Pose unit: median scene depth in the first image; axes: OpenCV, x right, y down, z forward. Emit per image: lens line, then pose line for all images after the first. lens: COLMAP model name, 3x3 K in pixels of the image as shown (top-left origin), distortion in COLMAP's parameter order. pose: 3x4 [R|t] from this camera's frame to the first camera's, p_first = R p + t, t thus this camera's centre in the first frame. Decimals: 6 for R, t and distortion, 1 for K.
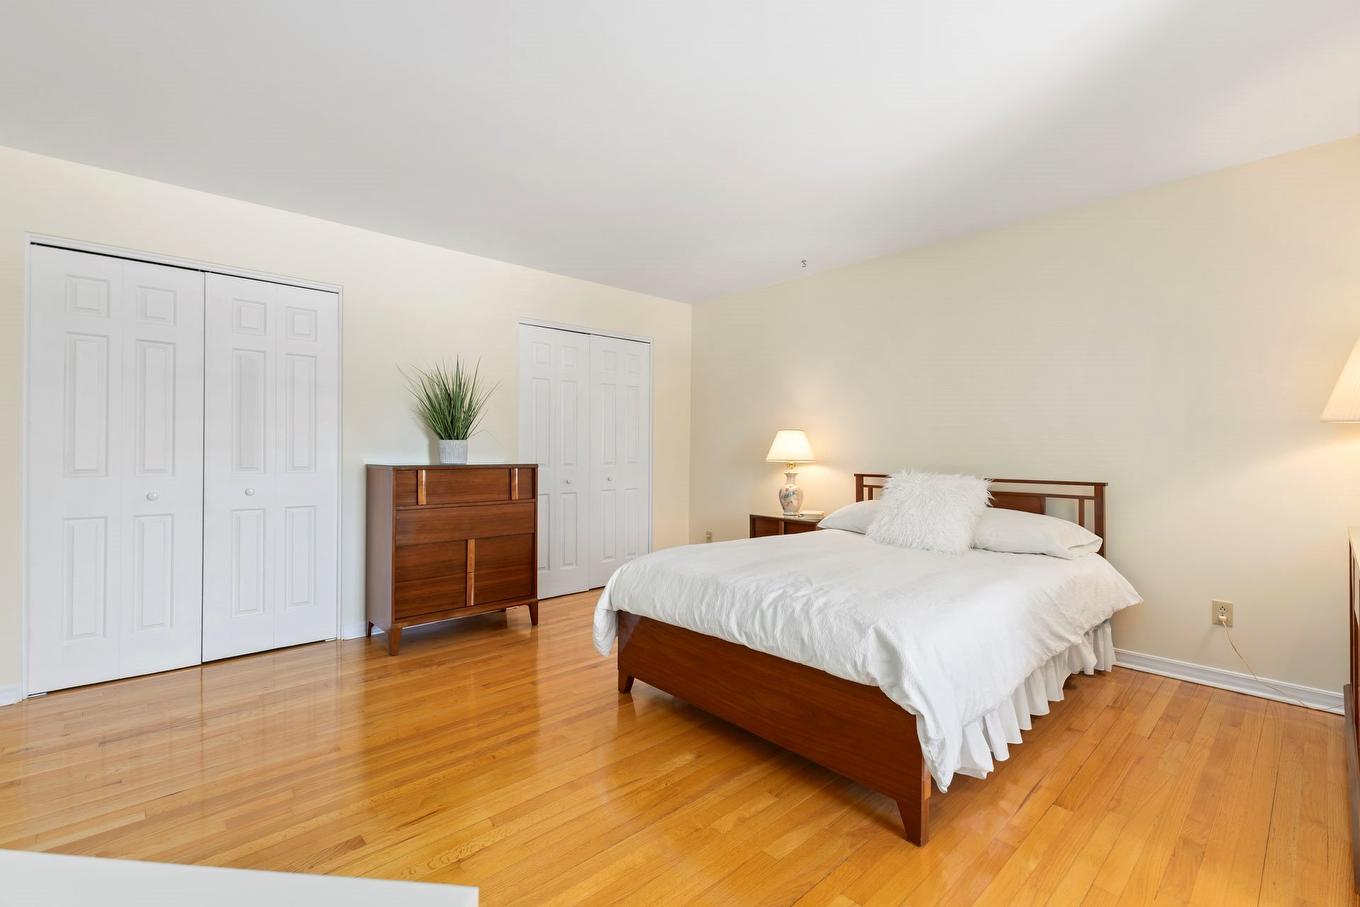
lens RADIAL K [[596.7, 0, 682.3], [0, 596.7, 449.7], [0, 0, 1]] dist [0.011166, 0.000207]
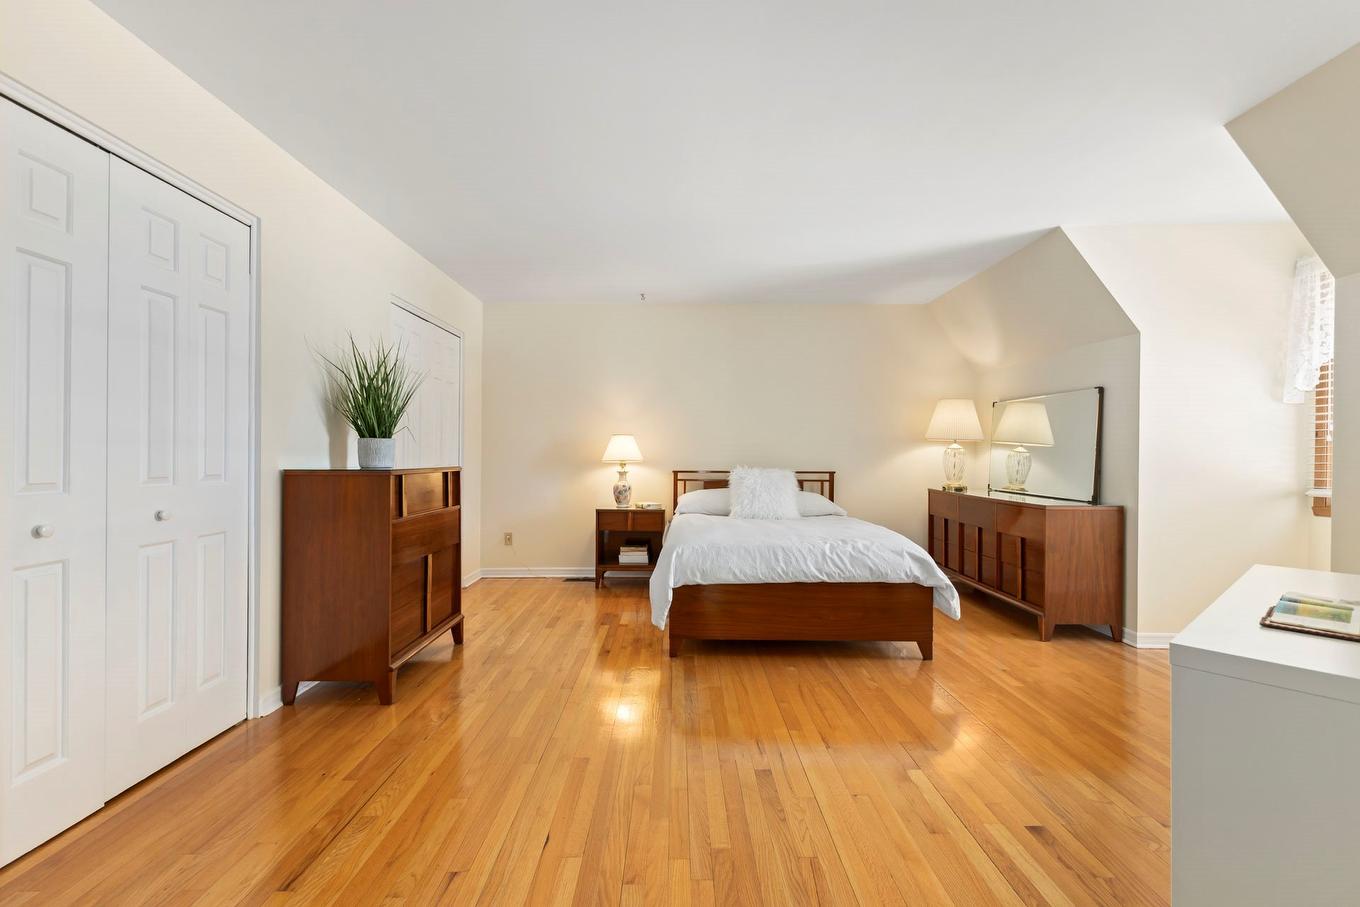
lens RADIAL K [[596.7, 0, 687.5], [0, 596.7, 454.5], [0, 0, 1]] dist [0.011166, 0.000207]
pose [[0.674034, -0.000513, 0.738700, -0.763843], [-0.003013, 0.999990, 0.003444, 0.002027], [-0.738694, -0.004547, 0.674025, 0.149641]]
